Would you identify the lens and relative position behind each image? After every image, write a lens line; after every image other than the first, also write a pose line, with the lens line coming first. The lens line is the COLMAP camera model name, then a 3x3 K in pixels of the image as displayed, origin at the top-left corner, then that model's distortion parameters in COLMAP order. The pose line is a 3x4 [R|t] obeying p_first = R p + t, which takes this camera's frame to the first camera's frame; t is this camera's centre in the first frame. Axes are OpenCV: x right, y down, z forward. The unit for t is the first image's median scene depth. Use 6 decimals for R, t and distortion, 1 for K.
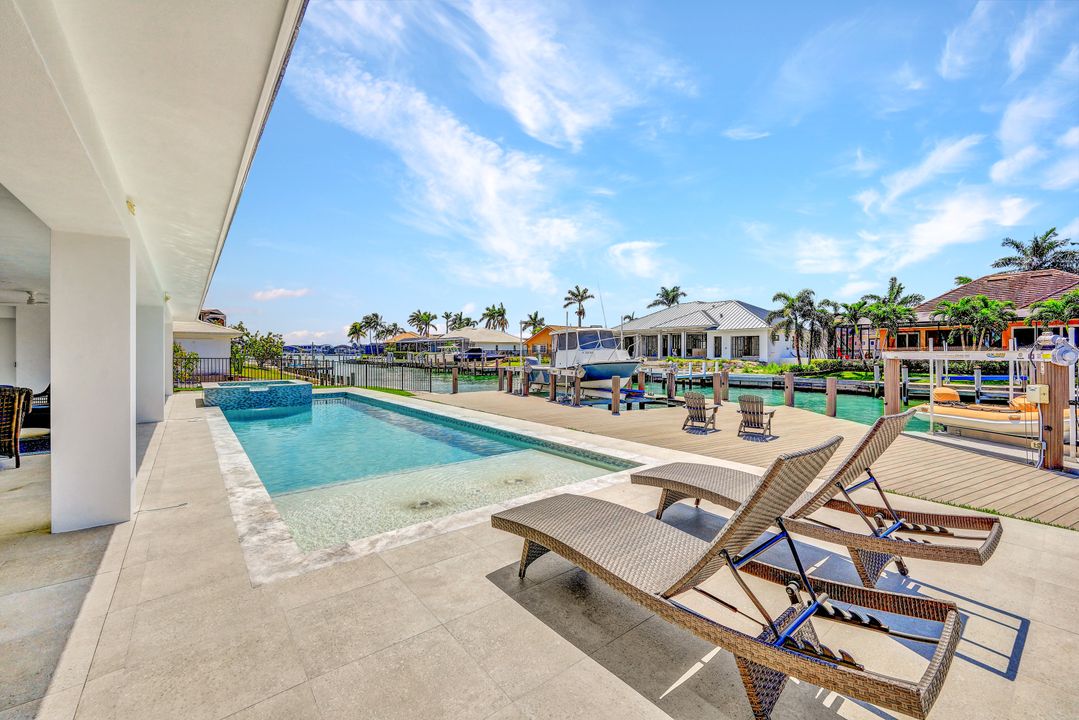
lens RADIAL K [[432.2, 0, 534.9], [0, 432.2, 348.4], [0, 0, 1]] dist [-0.000021, 0.000007]
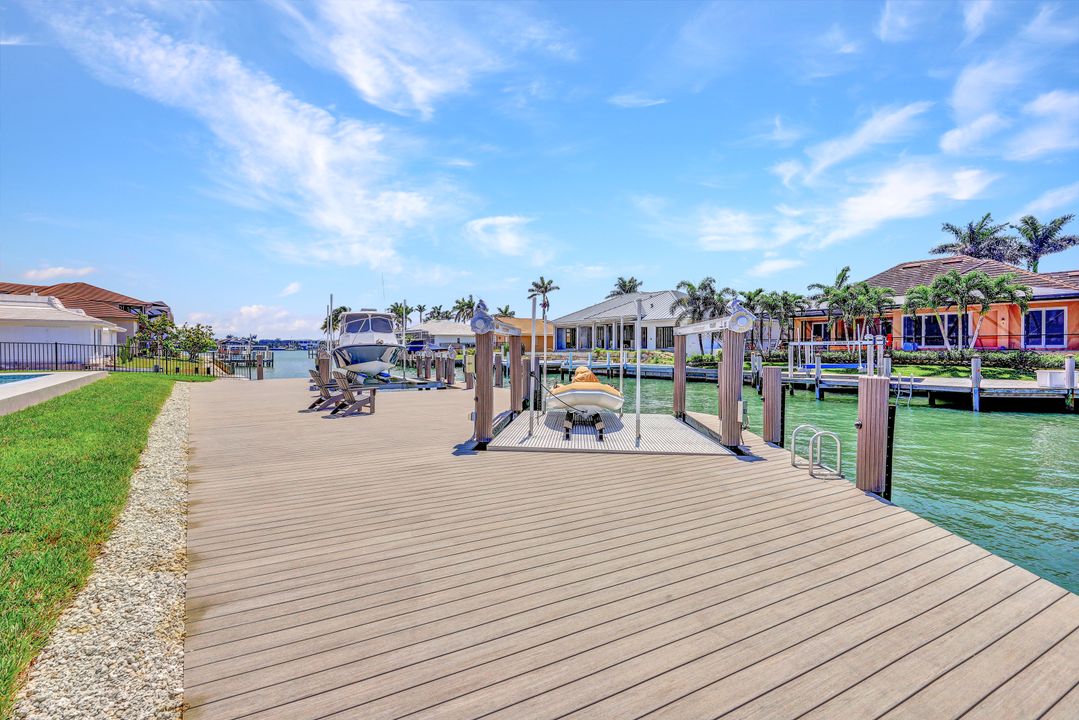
lens RADIAL K [[432.2, 0, 534.9], [0, 432.2, 348.4], [0, 0, 1]] dist [-0.000021, 0.000007]
pose [[0.999517, -0.013439, -0.028004, 0.324608], [0.013596, 0.999893, 0.005422, 0.032256], [0.027929, -0.005800, 0.999593, 0.068422]]
